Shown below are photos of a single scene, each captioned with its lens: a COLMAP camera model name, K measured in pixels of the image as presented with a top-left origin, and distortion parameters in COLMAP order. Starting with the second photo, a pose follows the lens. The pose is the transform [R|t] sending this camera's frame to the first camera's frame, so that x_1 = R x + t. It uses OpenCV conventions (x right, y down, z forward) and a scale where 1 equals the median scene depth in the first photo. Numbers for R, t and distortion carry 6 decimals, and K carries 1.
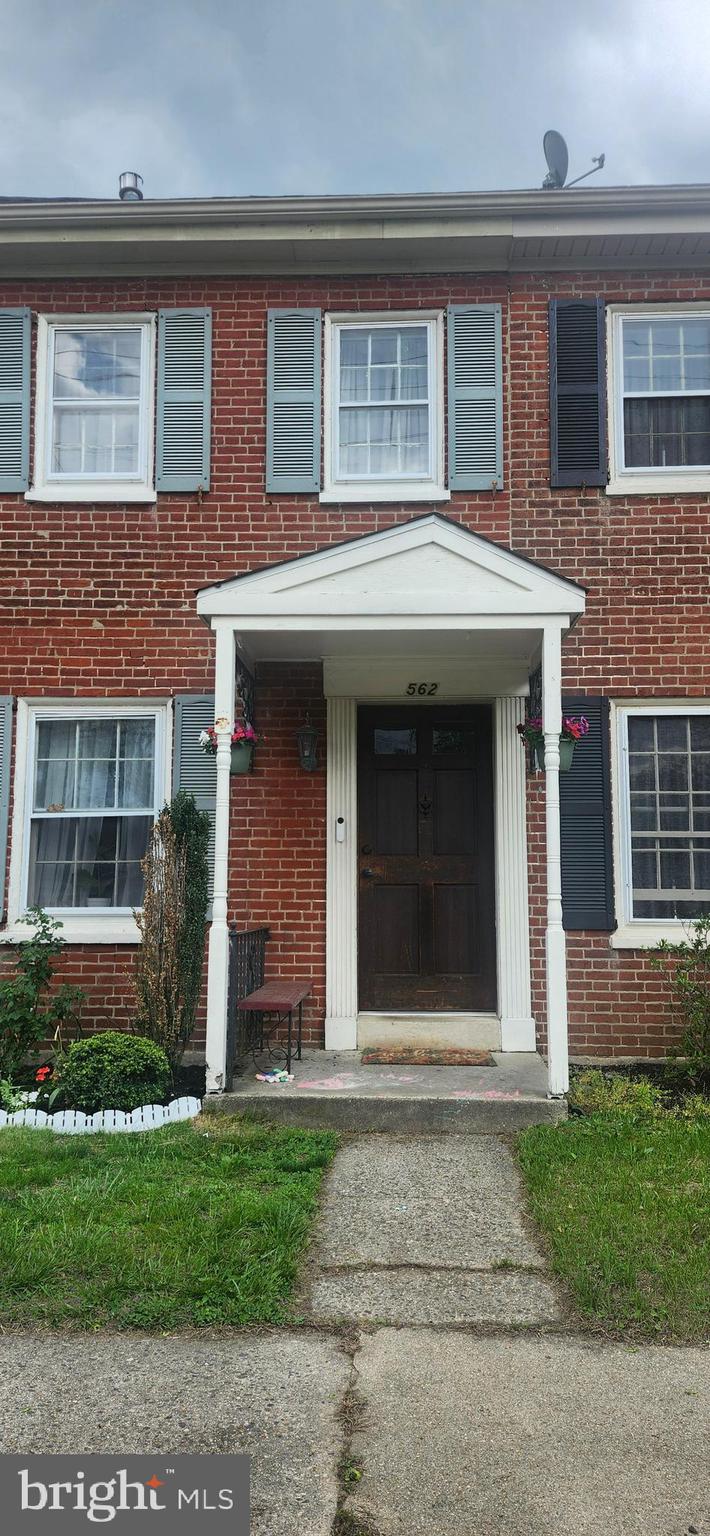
lens RADIAL K [[898.7, 0, 347.5], [0, 898.7, 792.9], [0, 0, 1]] dist [0.045409, -0.000011]
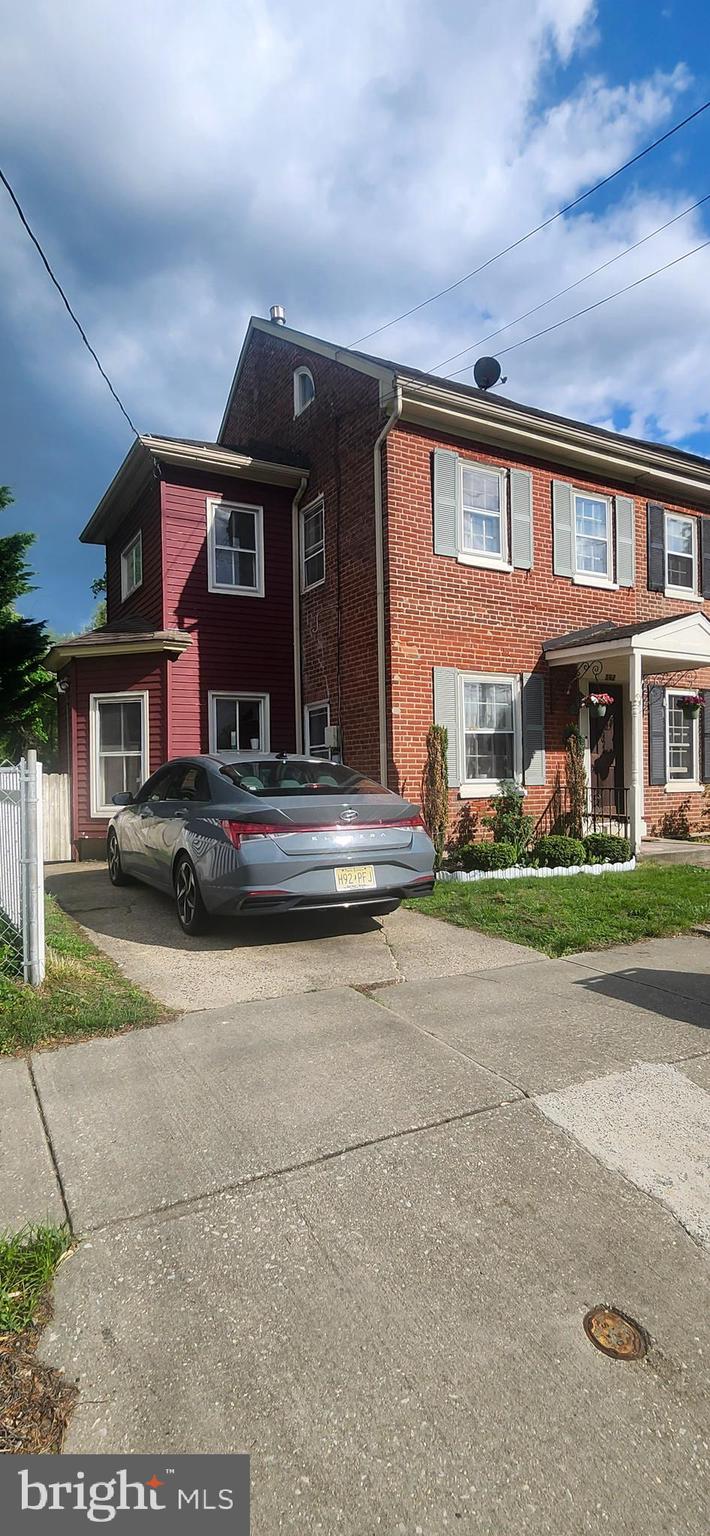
lens RADIAL K [[629.9, 0, 289.6], [0, 629.9, 764.3], [0, 0, 1]] dist [-0.001761, 0.005407]
pose [[0.895186, -0.005222, 0.445663, -1.256397], [-0.036672, 0.995678, 0.085328, -0.007154], [-0.444182, -0.092728, 0.891125, -0.033211]]
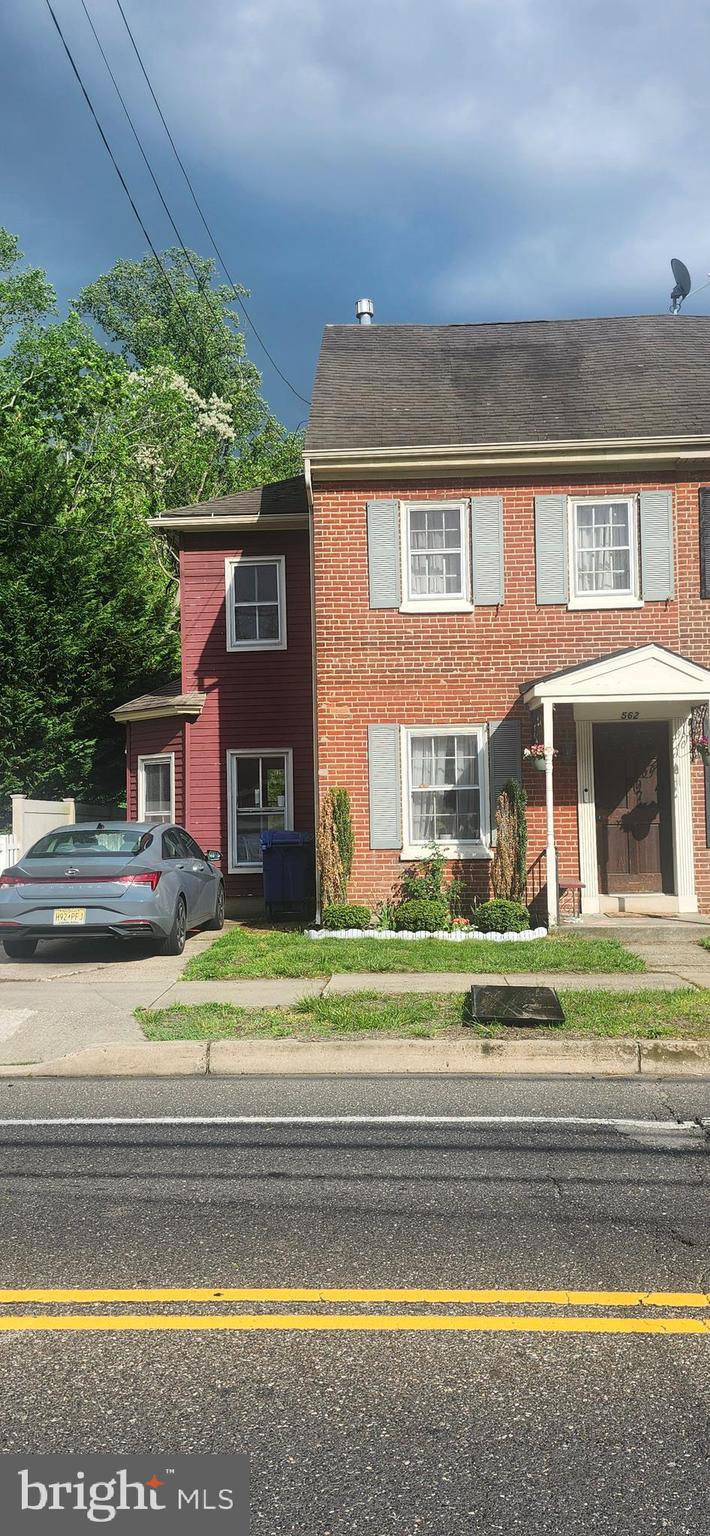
lens RADIAL K [[1034.7, 0, 355.0], [0, 1034.7, 768.0], [0, 0, 1]] dist [0.049405, -0.001406]
pose [[0.999317, -0.021240, -0.030252, -0.392138], [0.023162, 0.997639, 0.064659, -0.153436], [0.028807, -0.065315, 0.997449, -1.052999]]
